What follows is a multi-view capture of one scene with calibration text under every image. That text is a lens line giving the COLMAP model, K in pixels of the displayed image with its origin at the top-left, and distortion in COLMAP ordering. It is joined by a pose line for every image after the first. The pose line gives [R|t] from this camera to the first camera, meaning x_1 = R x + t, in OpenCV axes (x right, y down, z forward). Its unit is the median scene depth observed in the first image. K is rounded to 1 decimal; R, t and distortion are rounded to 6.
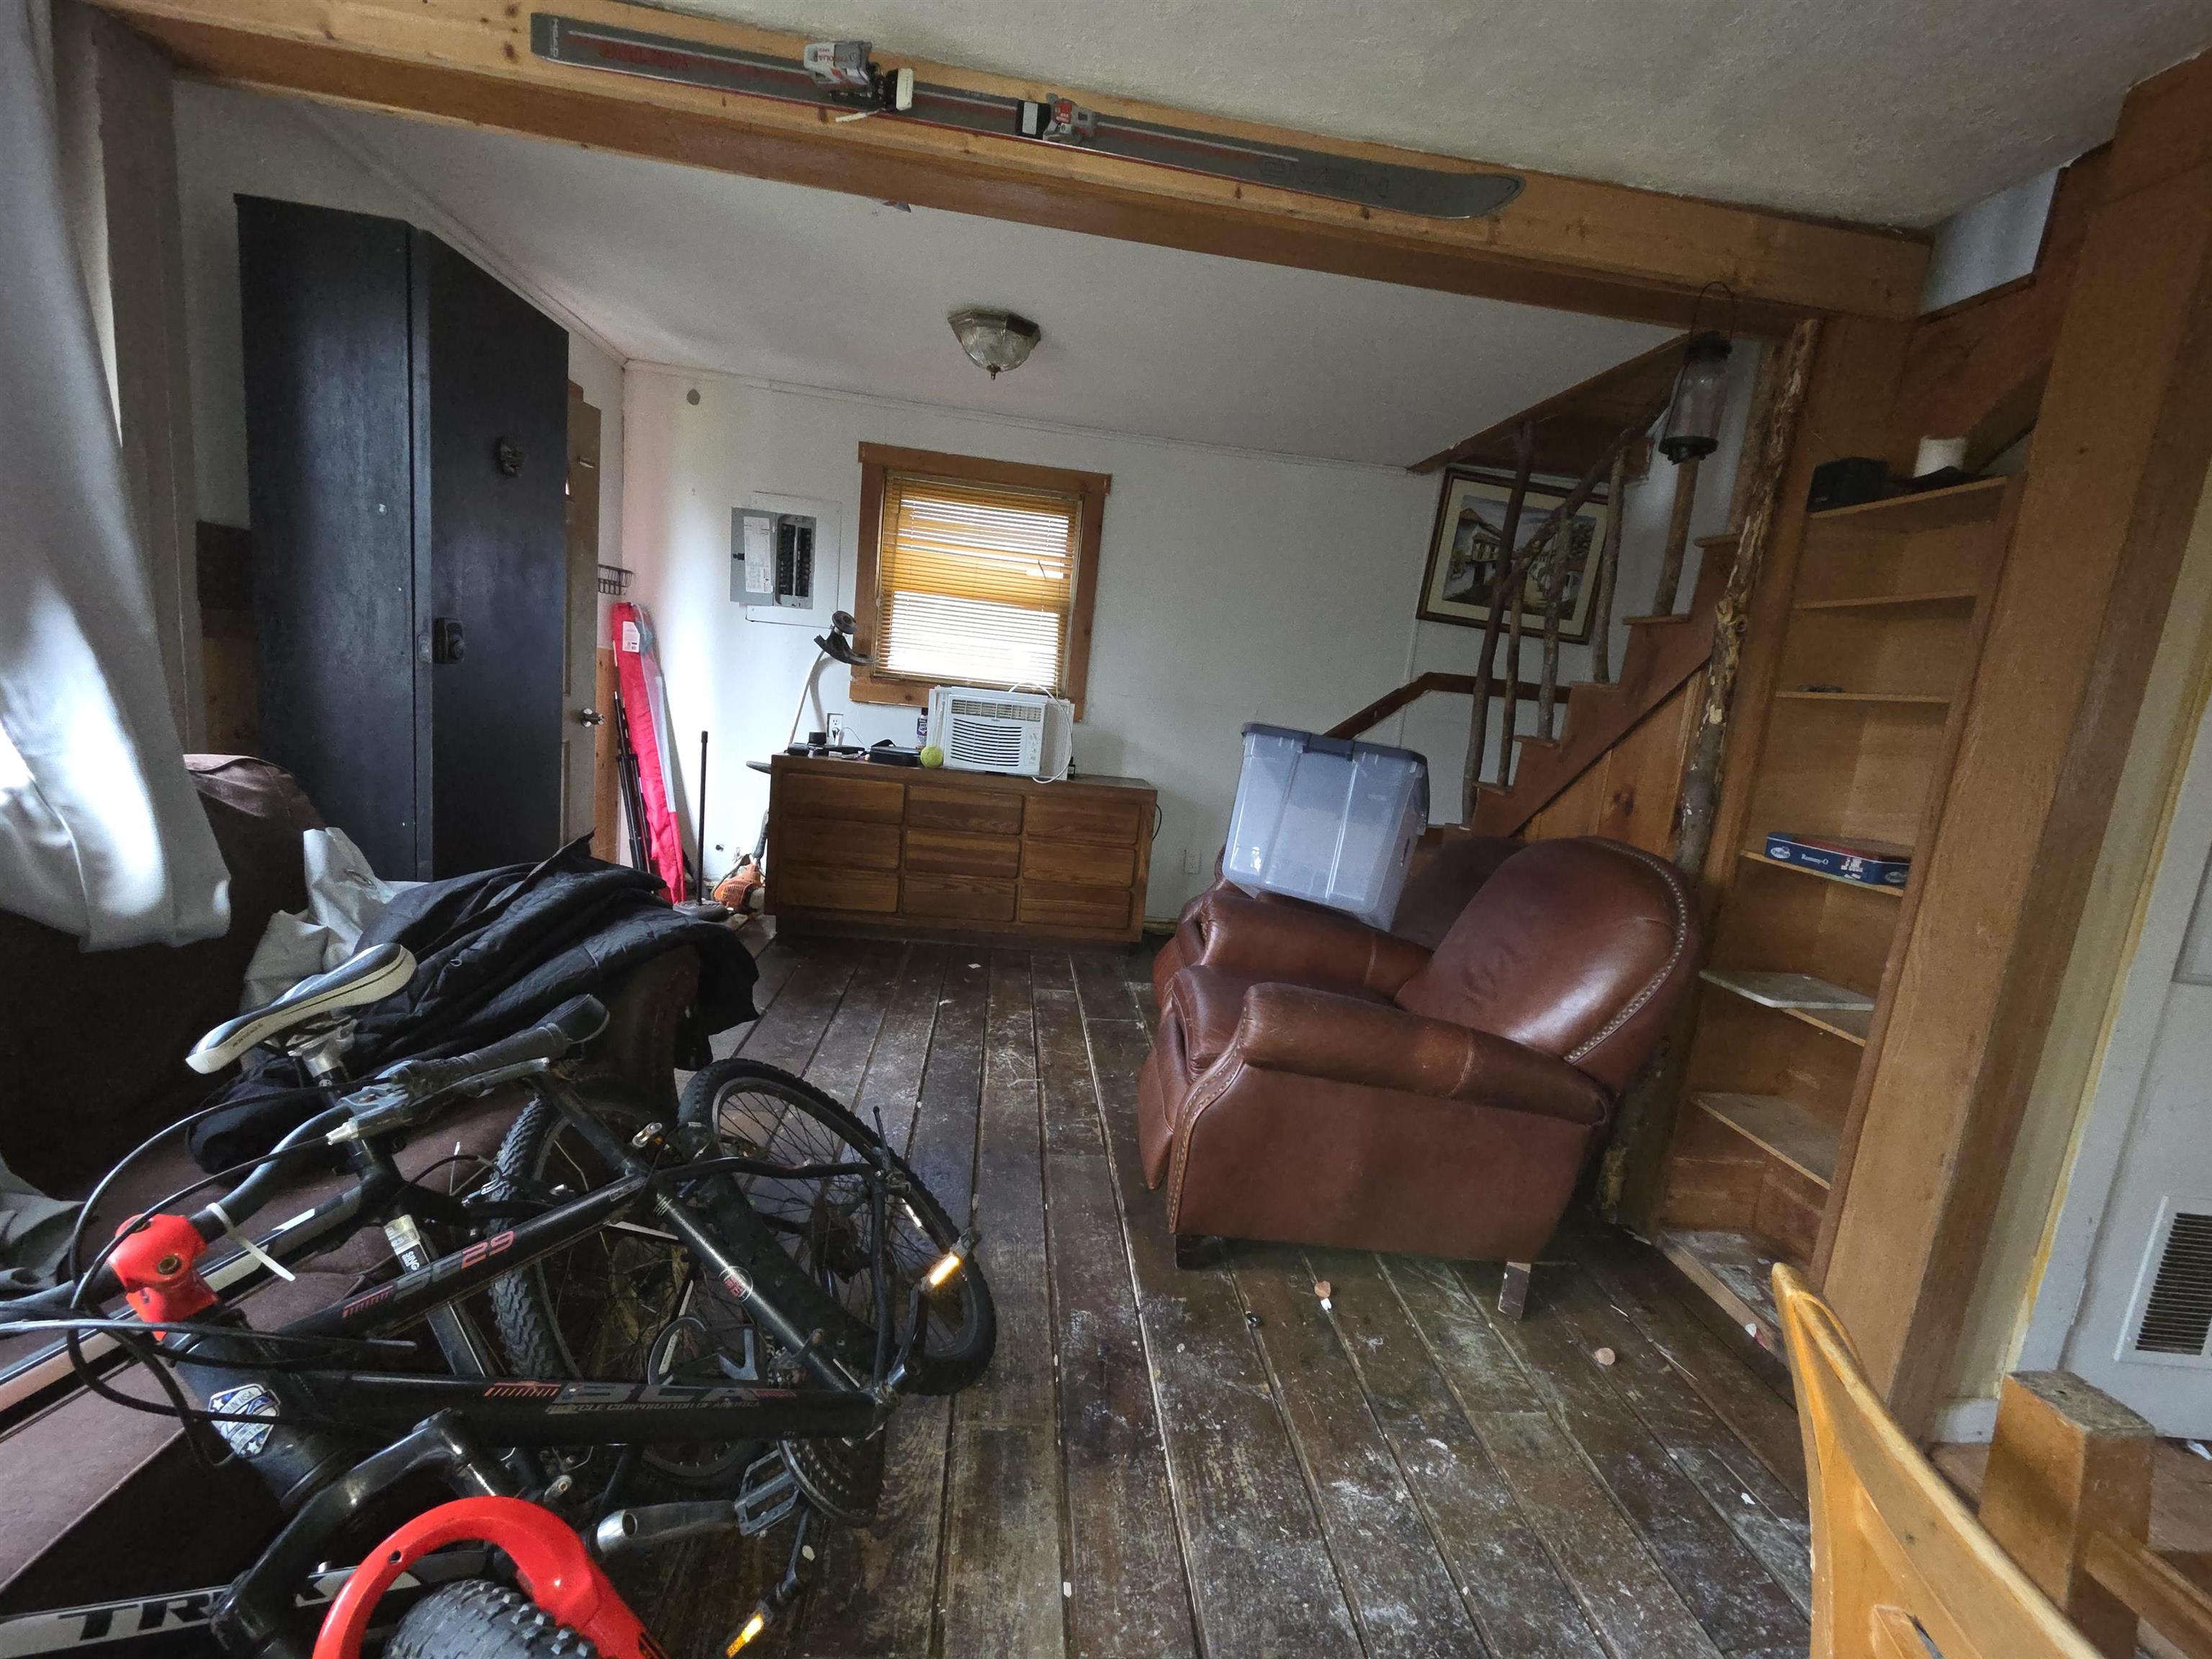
lens RADIAL K [[897.7, 0, 1108.1], [0, 897.7, 824.4], [0, 0, 1]] dist [-0.004340, -0.000082]
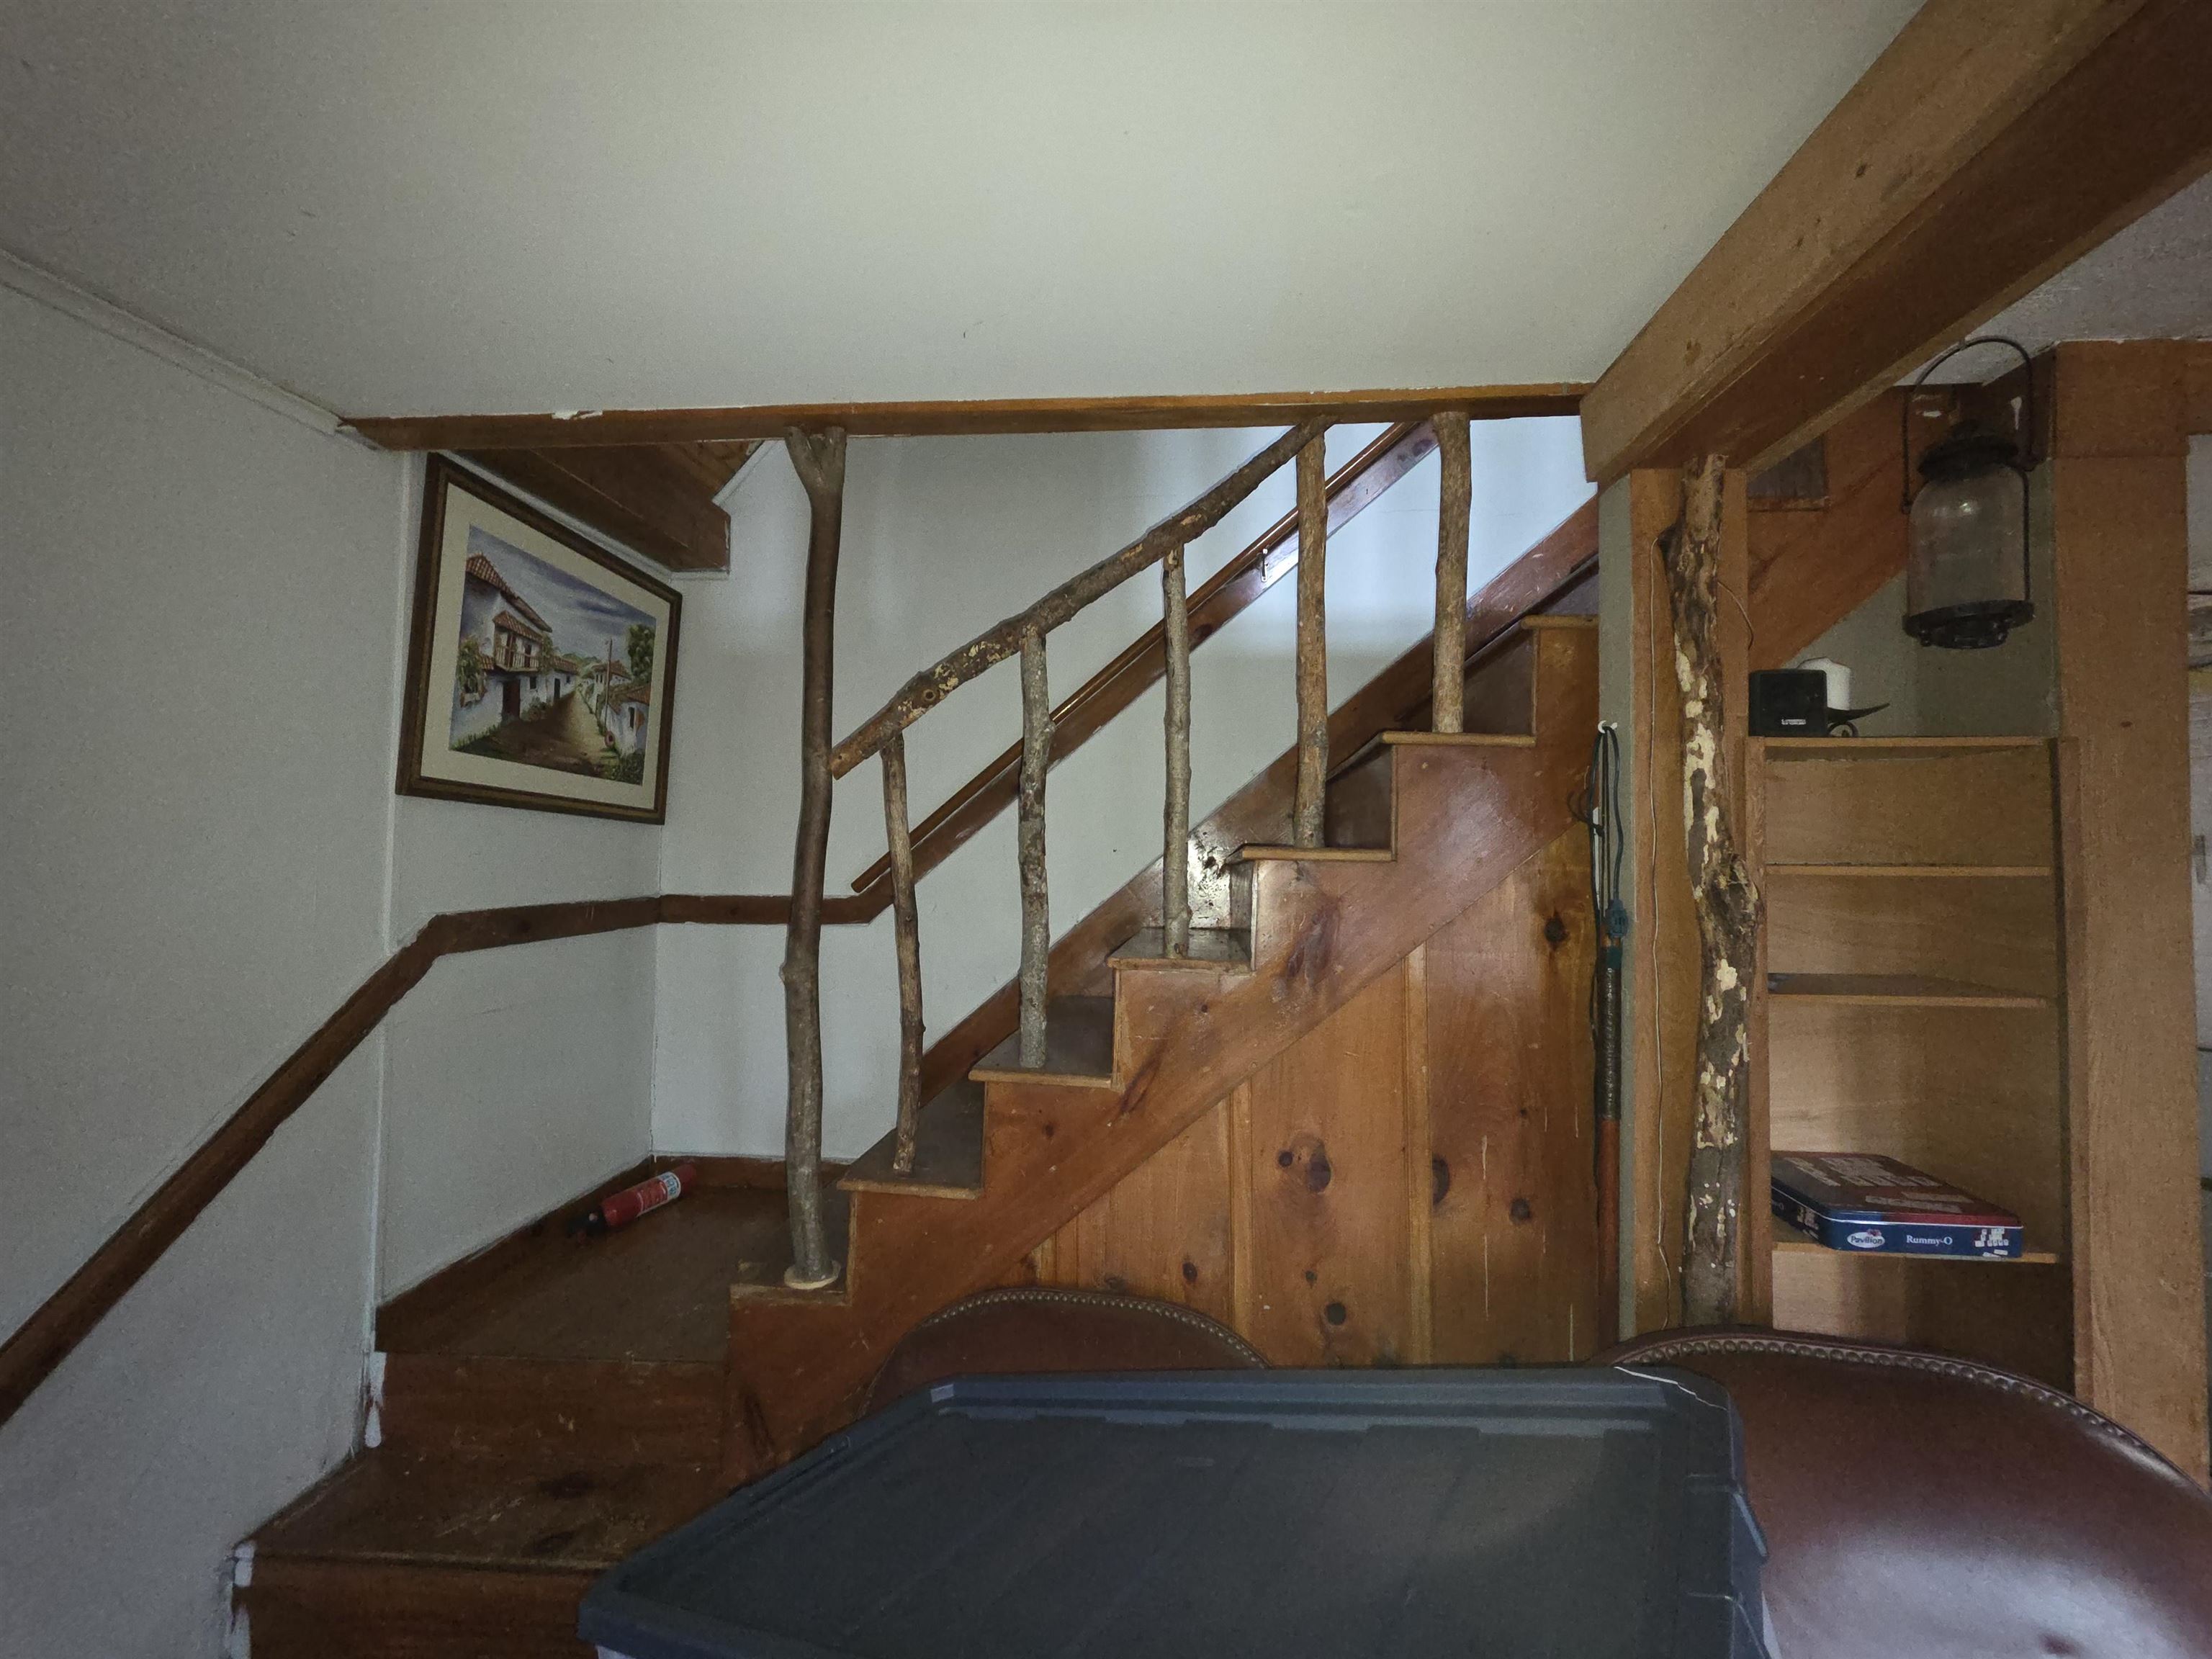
lens RADIAL K [[897.7, 0, 1108.5], [0, 897.7, 818.8], [0, 0, 1]] dist [-0.004340, -0.000082]
pose [[0.163365, -0.063710, 0.984506, -0.007335], [0.159800, 0.986444, 0.037319, -0.183203], [-0.973538, 0.151228, 0.171331, 0.621686]]
